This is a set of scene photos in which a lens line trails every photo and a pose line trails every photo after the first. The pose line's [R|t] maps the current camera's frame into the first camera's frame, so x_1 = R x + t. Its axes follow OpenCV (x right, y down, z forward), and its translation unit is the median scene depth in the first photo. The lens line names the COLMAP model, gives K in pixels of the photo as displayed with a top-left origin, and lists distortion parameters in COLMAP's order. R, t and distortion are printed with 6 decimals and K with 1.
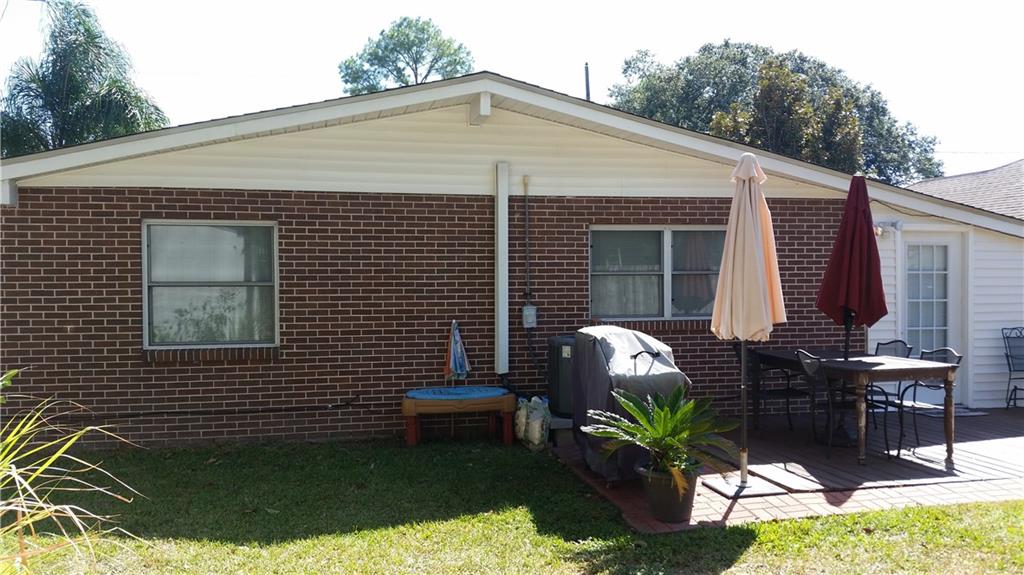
lens RADIAL K [[852.6, 0, 509.6], [0, 852.6, 289.3], [0, 0, 1]] dist [0.072419, -0.156762]
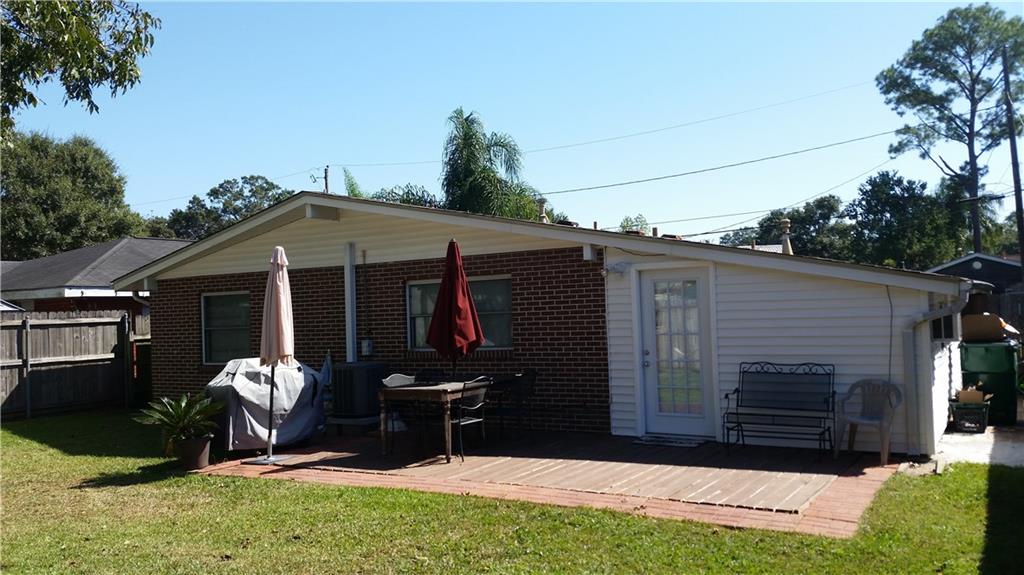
lens RADIAL K [[852.6, 0, 522.3], [0, 852.6, 283.5], [0, 0, 1]] dist [0.072419, -0.156762]
pose [[0.725280, -0.042204, -0.687159, 1.198269], [0.024592, 0.999070, -0.035405, -0.018425], [0.688014, 0.008780, 0.725644, 0.128354]]
